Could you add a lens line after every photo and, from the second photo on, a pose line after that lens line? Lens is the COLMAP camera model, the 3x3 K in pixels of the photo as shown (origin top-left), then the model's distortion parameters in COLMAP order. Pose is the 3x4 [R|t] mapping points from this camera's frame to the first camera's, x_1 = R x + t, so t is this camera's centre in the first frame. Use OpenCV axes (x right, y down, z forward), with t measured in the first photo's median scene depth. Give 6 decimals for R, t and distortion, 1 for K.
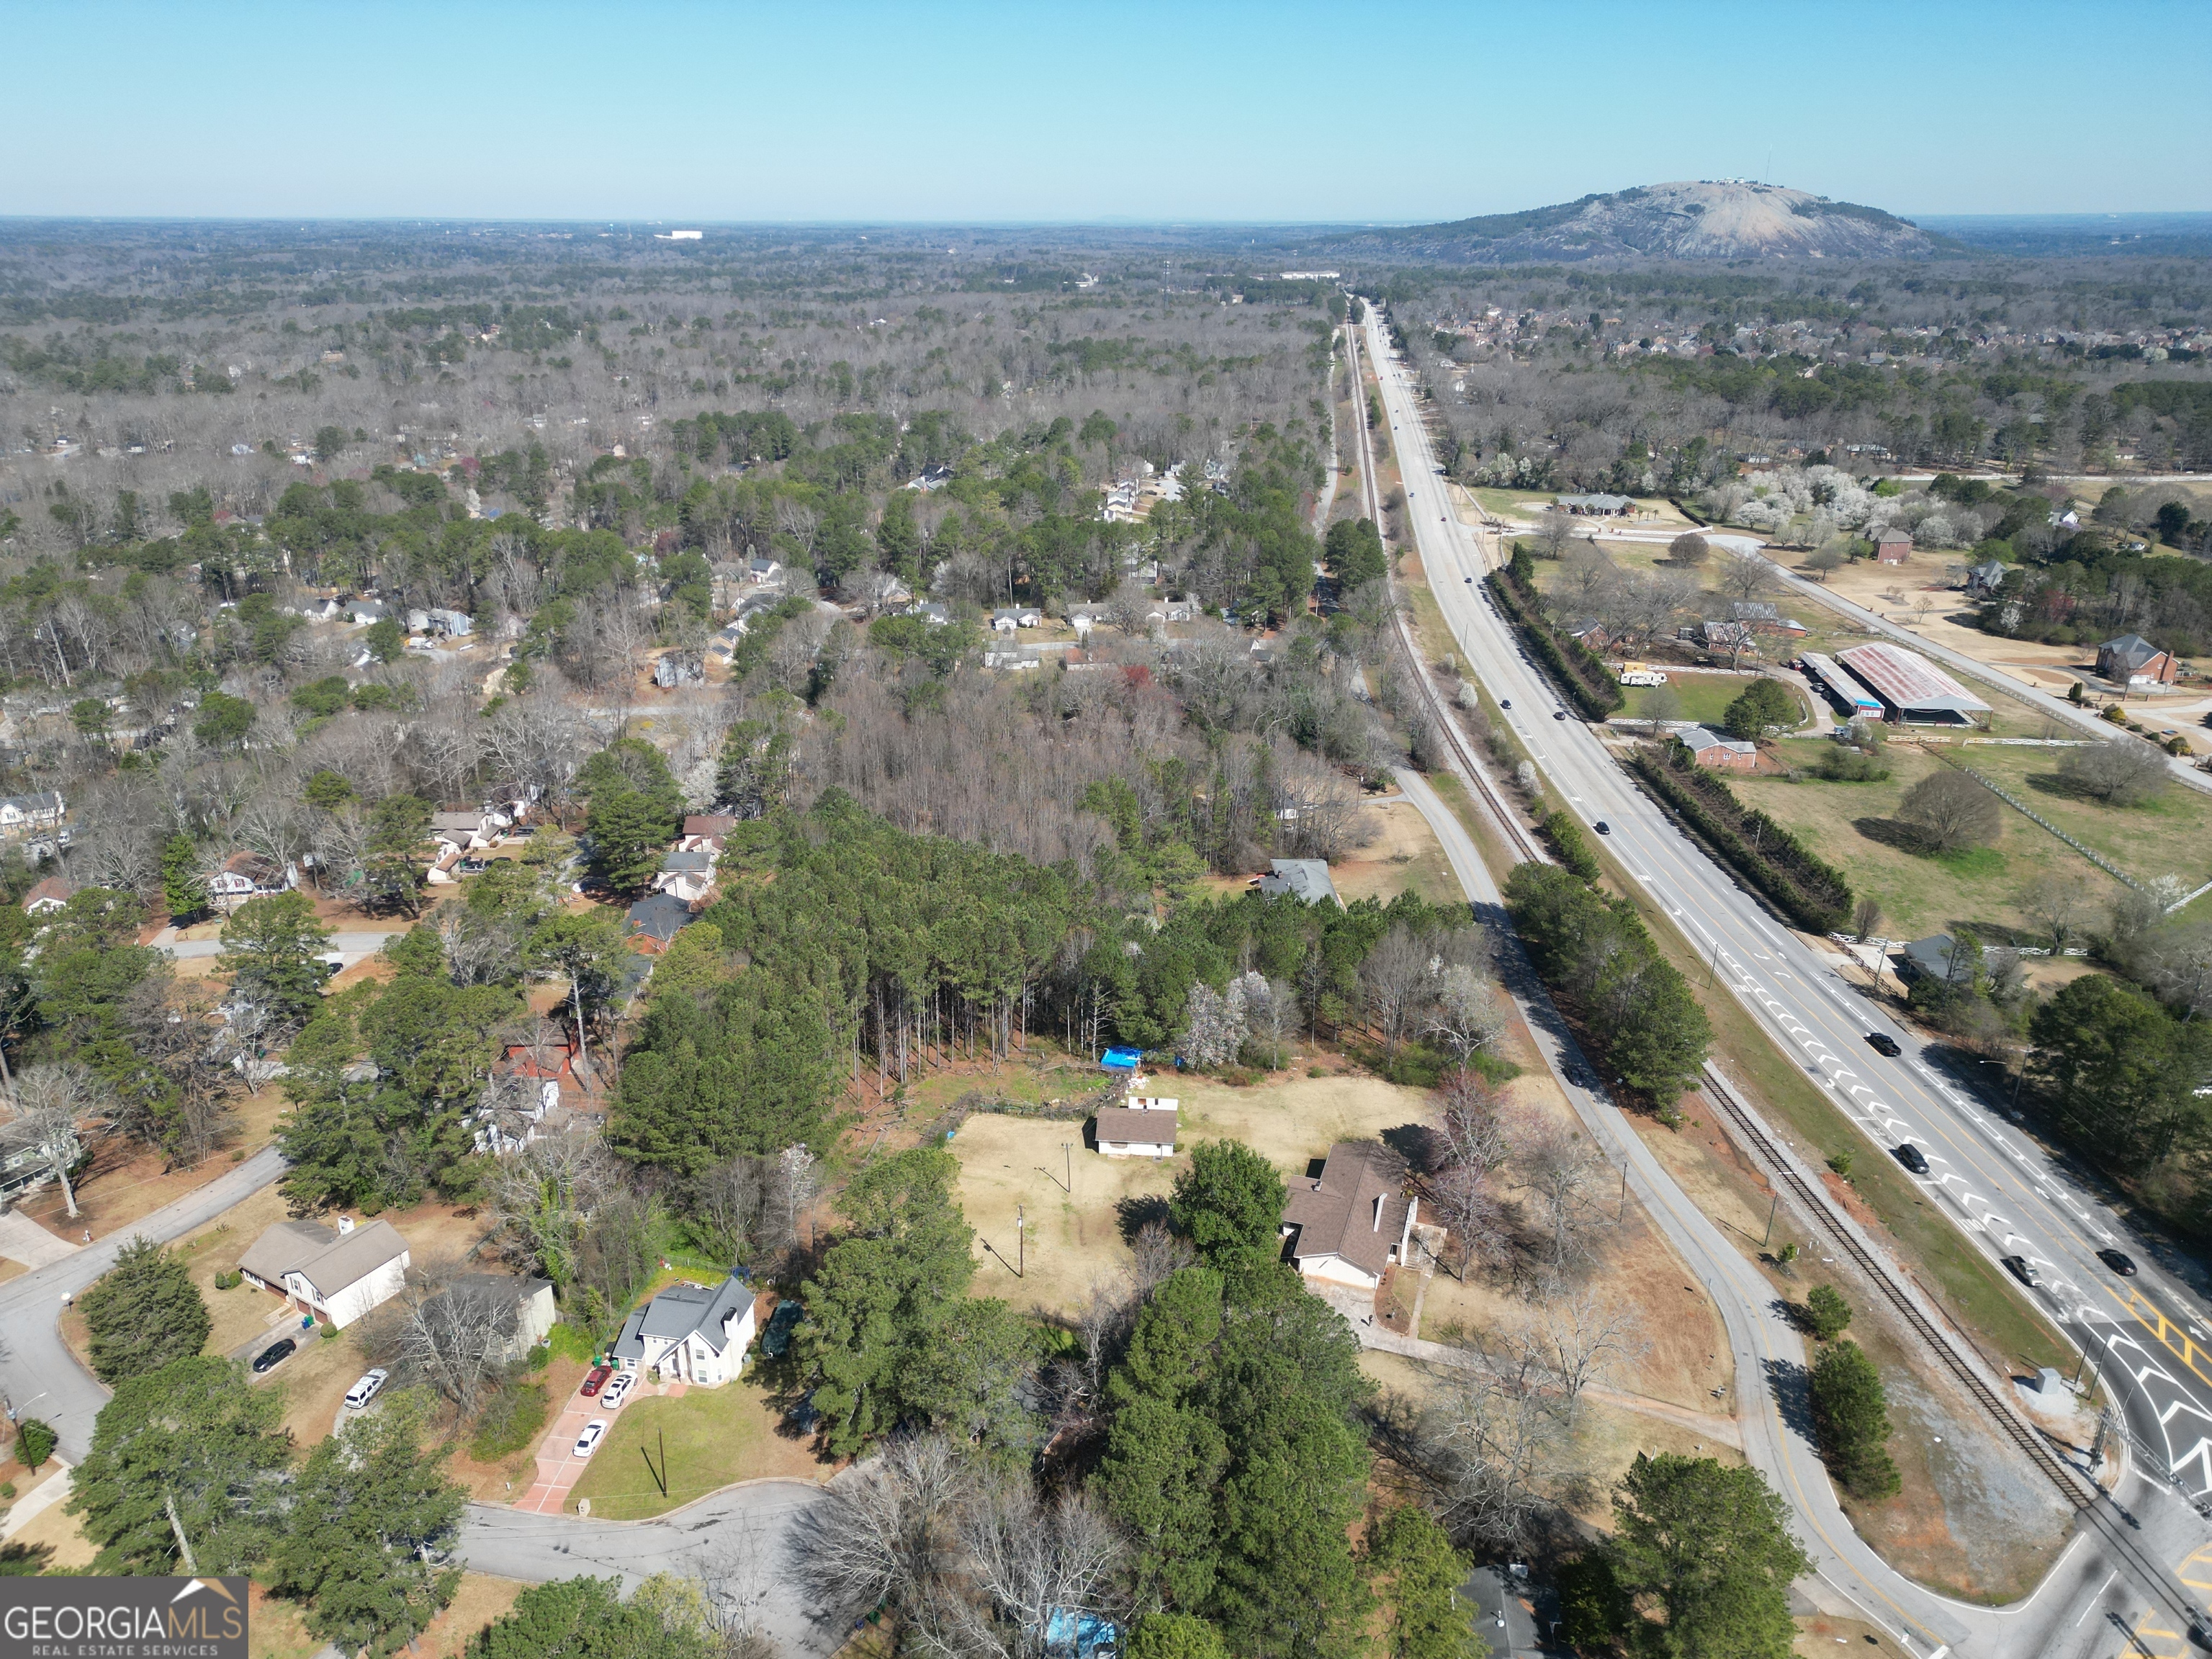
lens RADIAL K [[1517.2, 0, 1106.0], [0, 1517.2, 829.5], [0, 0, 1]] dist [0.092066, -0.079780]
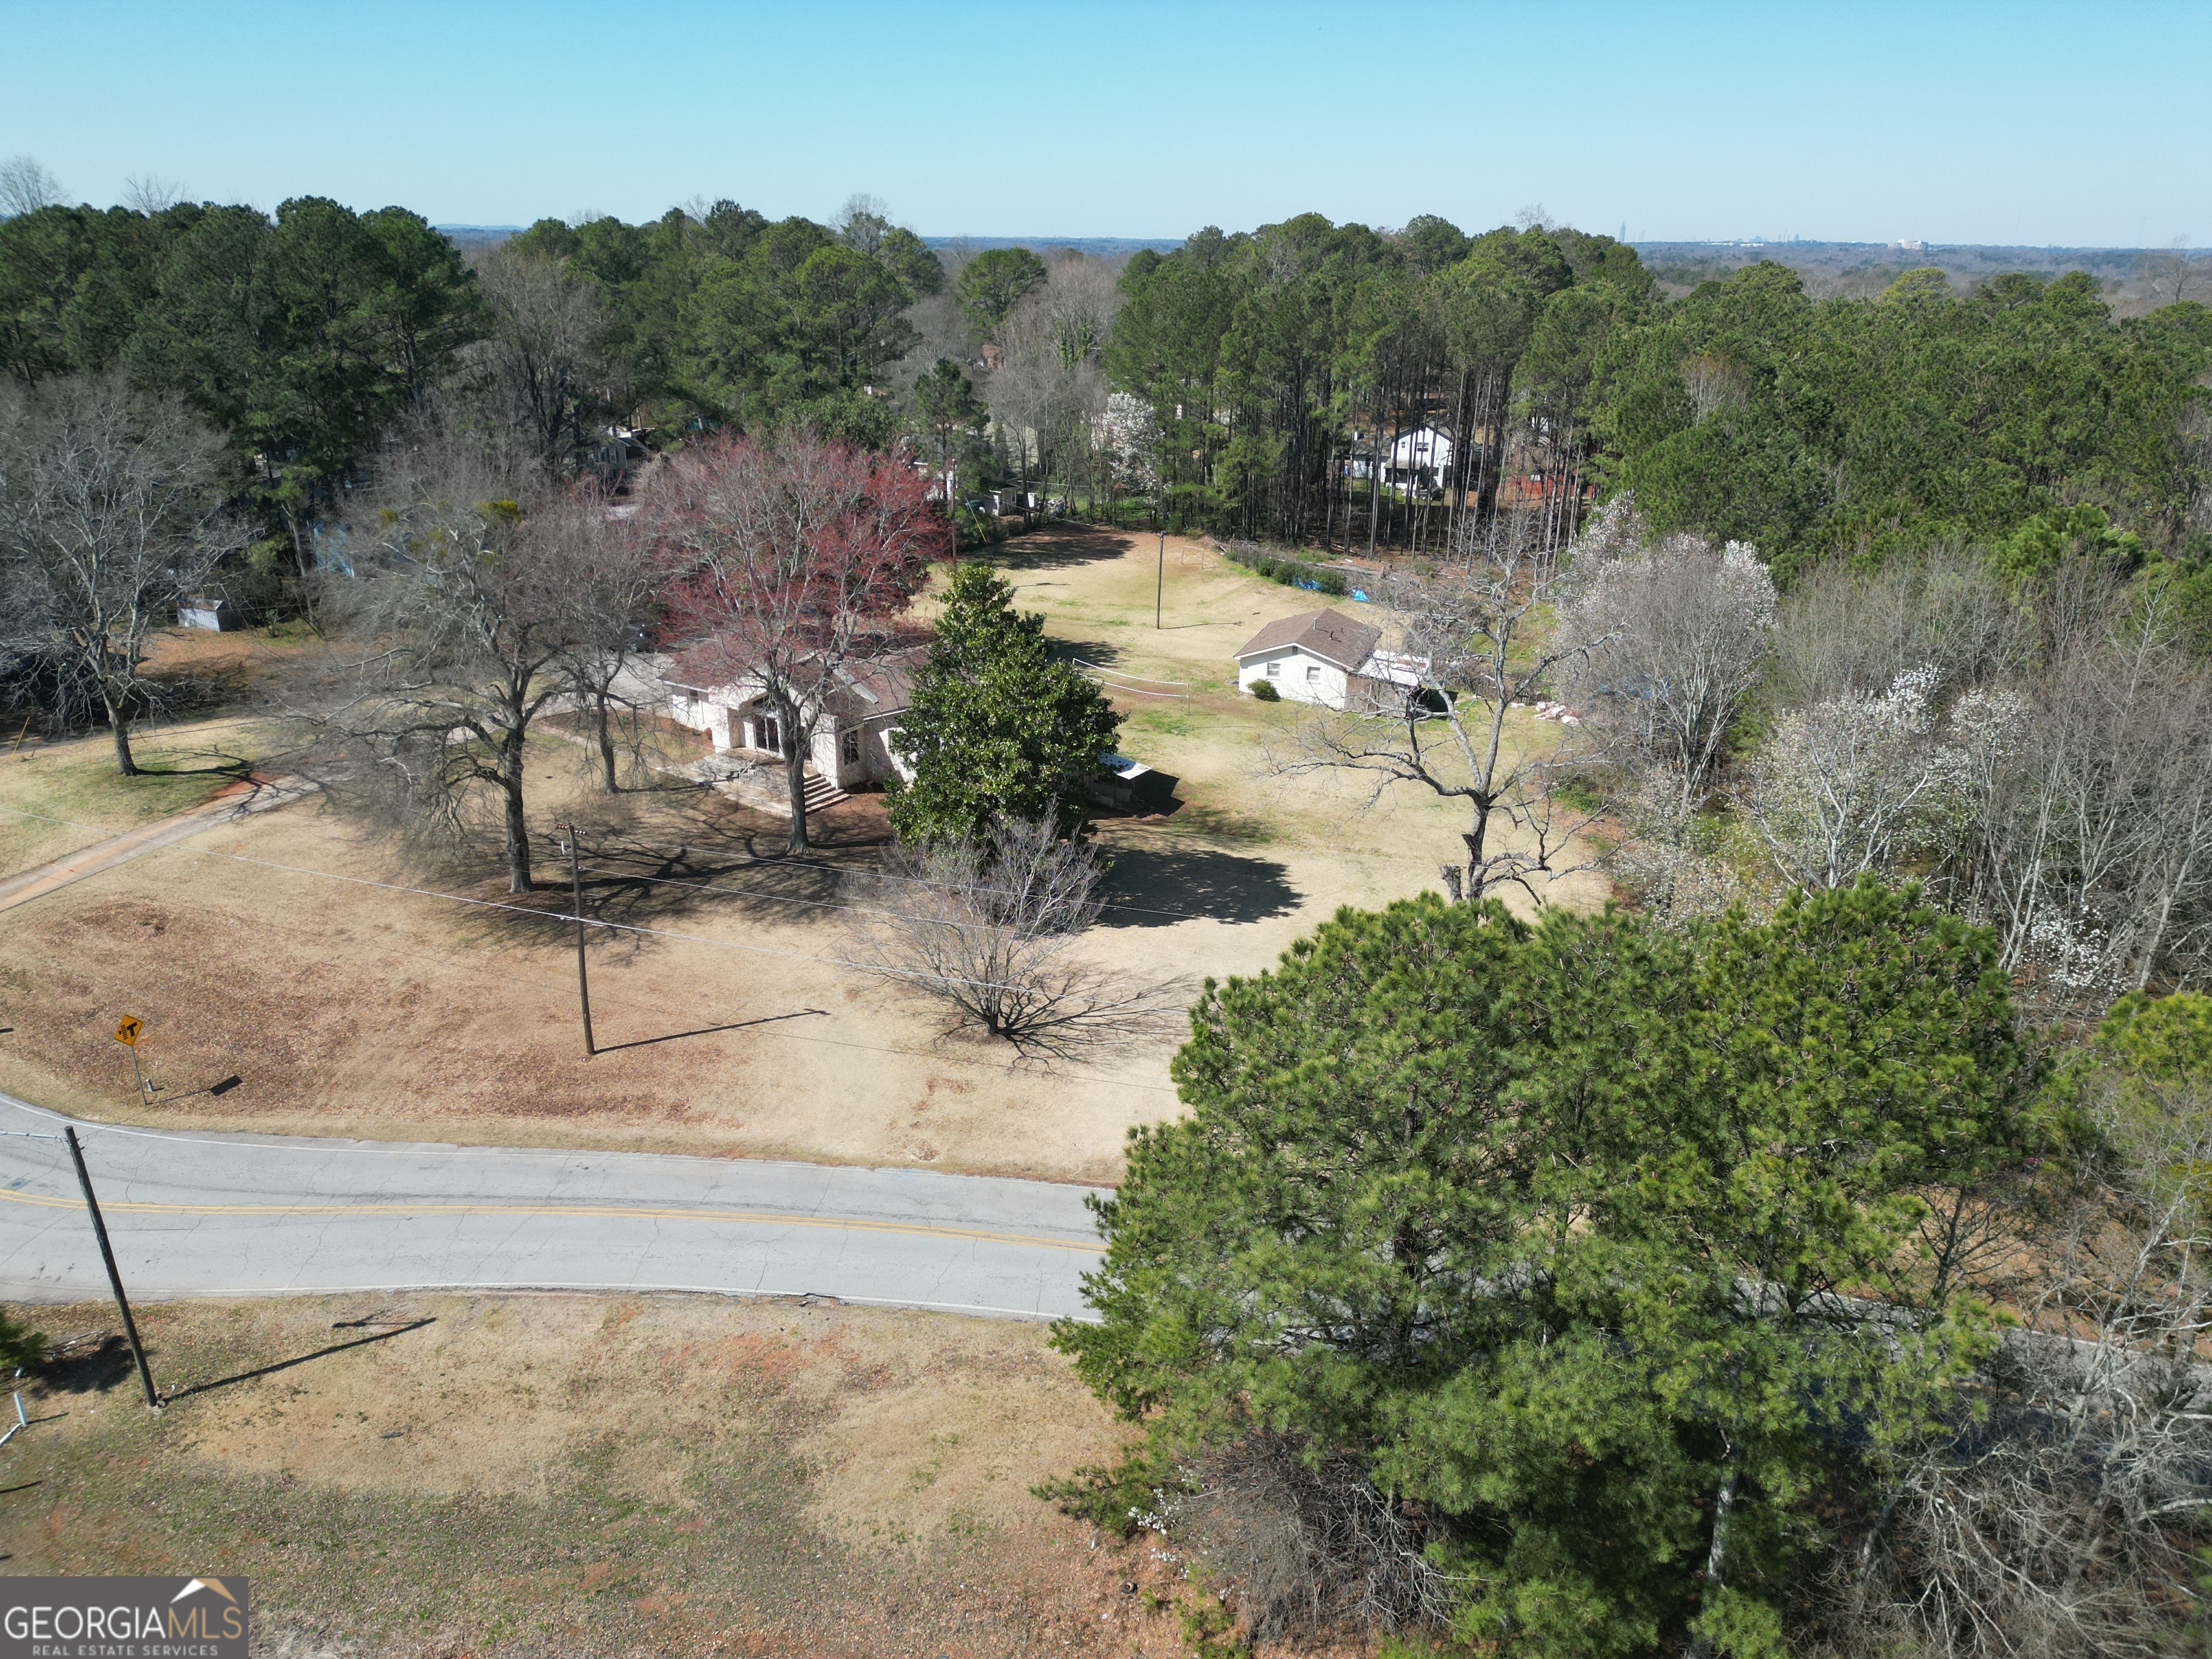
lens RADIAL K [[1517.2, 0, 1106.0], [0, 1517.2, 829.5], [0, 0, 1]] dist [0.092066, -0.079780]
pose [[-0.259731, 0.342099, -0.903055, 0.393382], [-0.366914, 0.830058, 0.419975, 0.045718], [0.893261, 0.440424, -0.090071, 0.774638]]
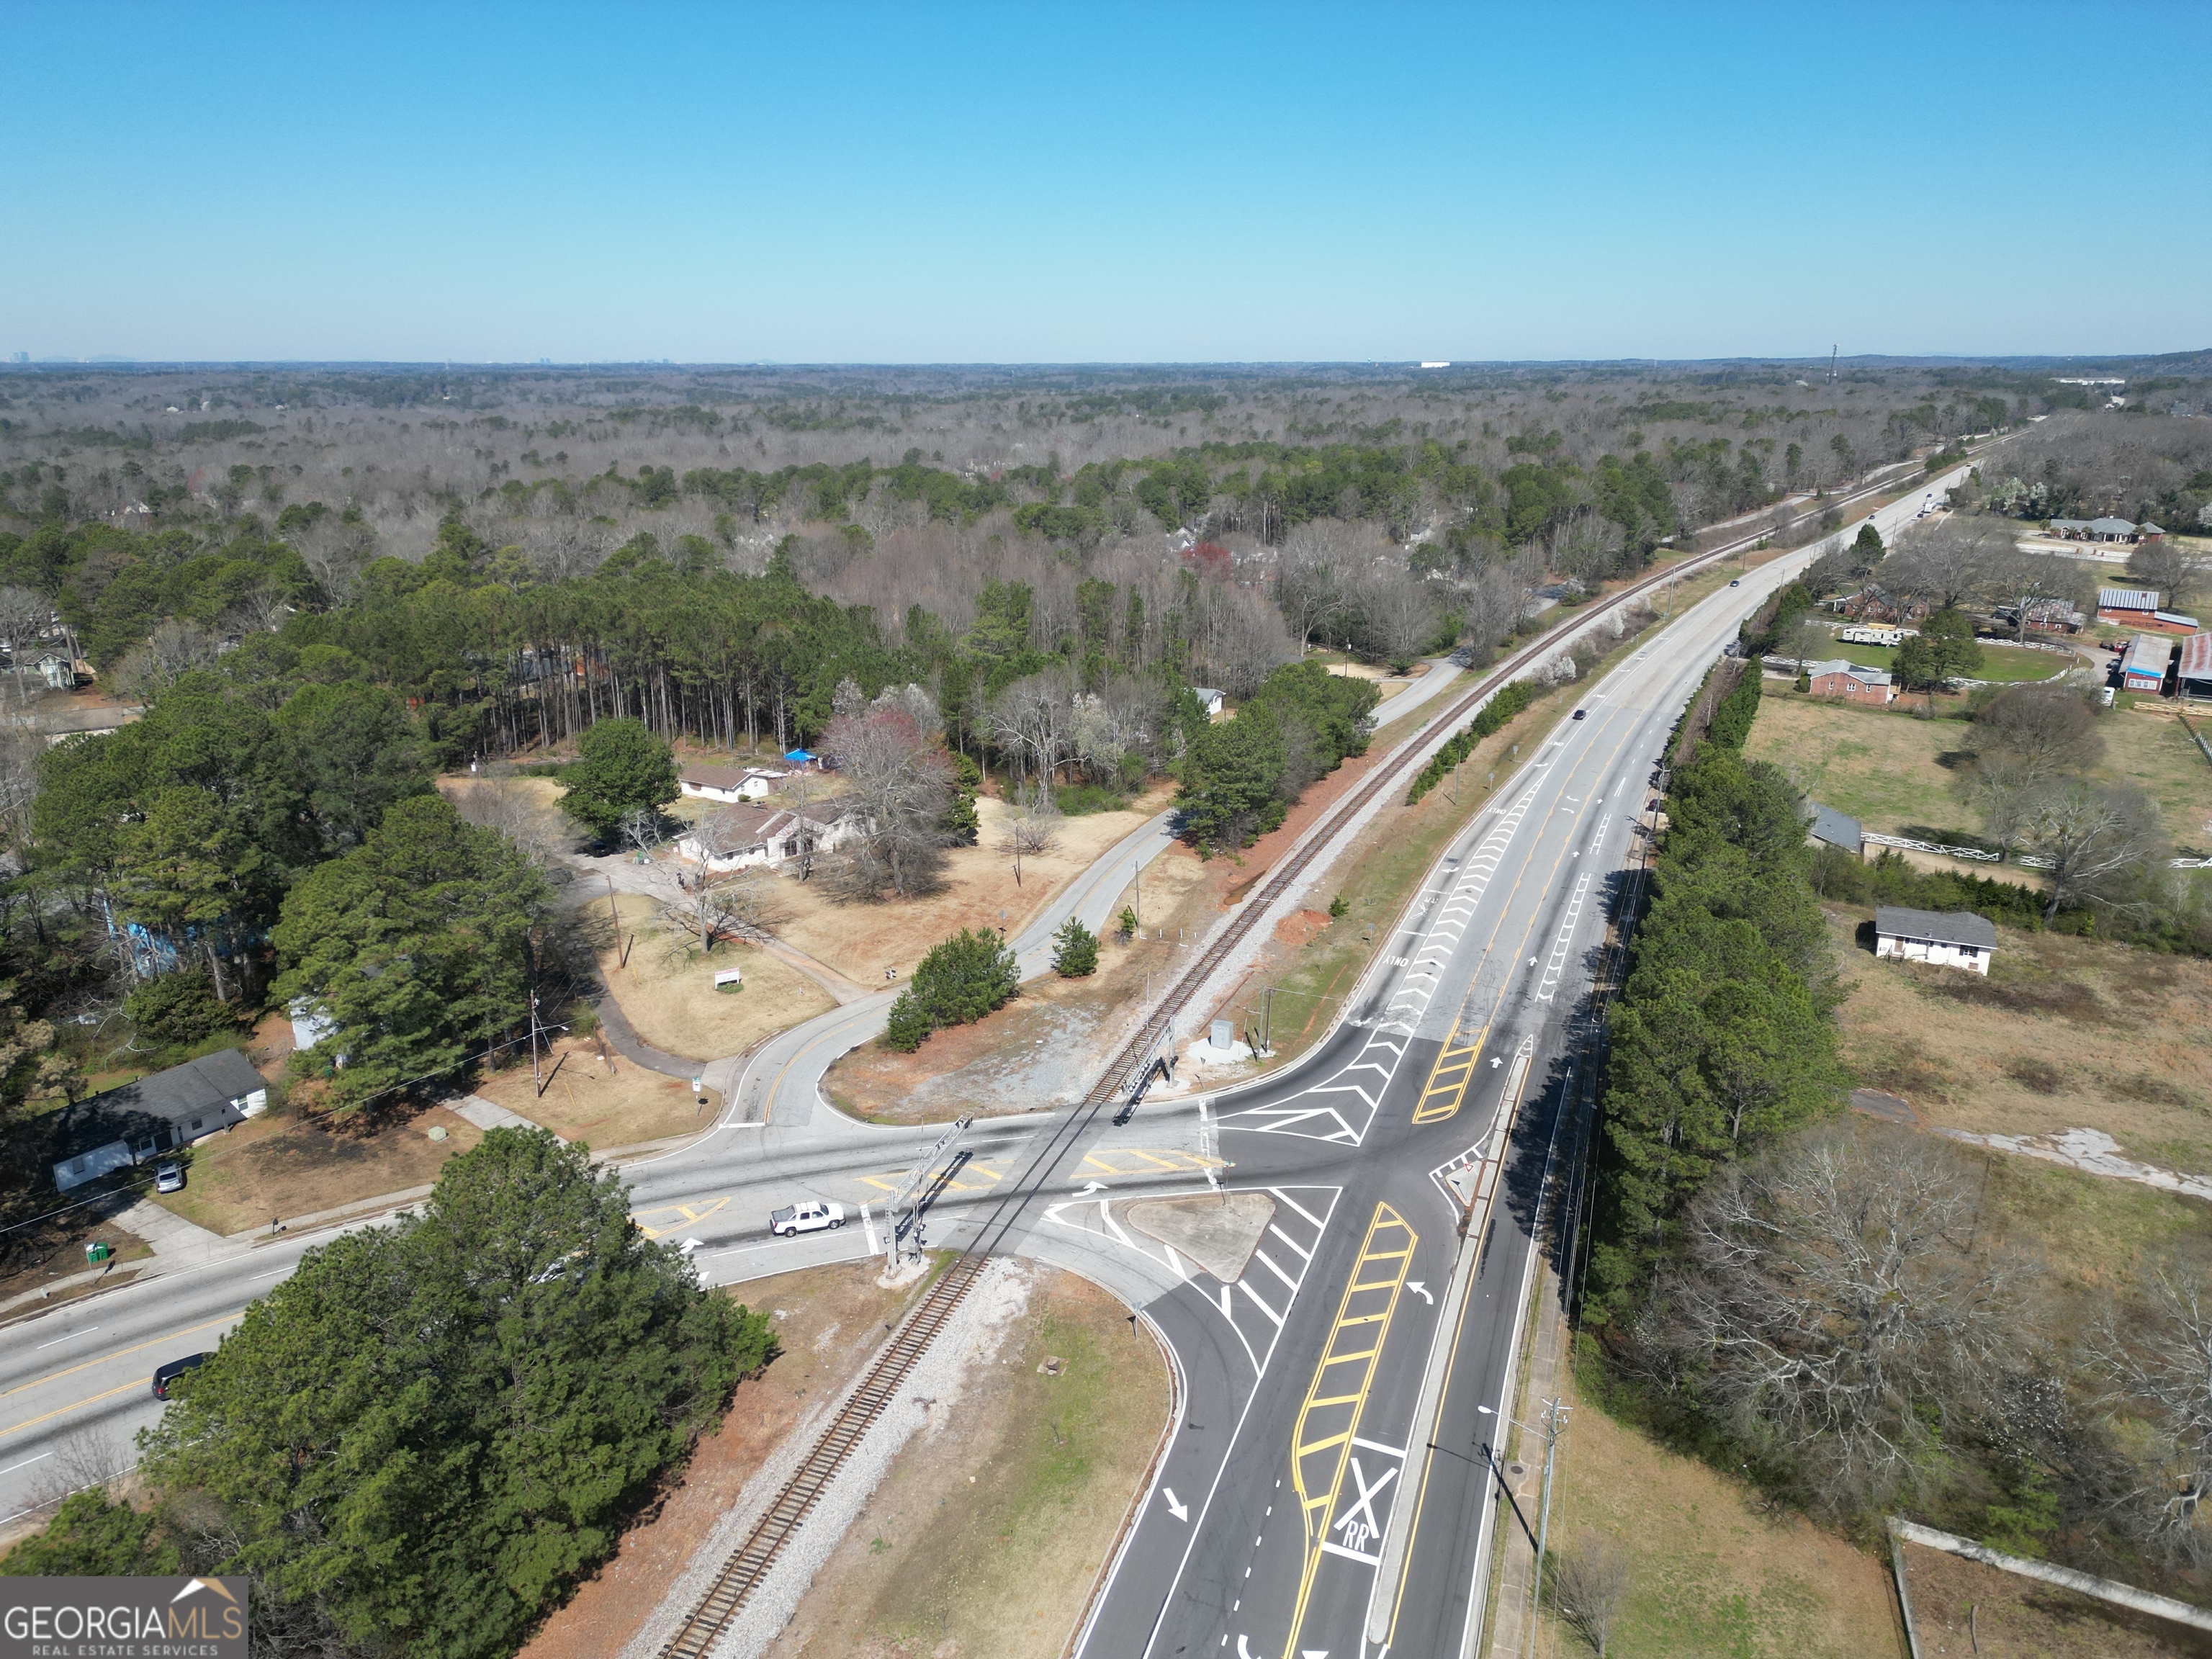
lens RADIAL K [[1517.2, 0, 1106.0], [0, 1517.2, 829.5], [0, 0, 1]] dist [0.092066, -0.079780]
pose [[0.893877, 0.131765, -0.428512, 0.556334], [-0.166154, 0.985132, -0.043675, 0.178781], [0.416386, 0.110239, 0.902480, 0.113619]]
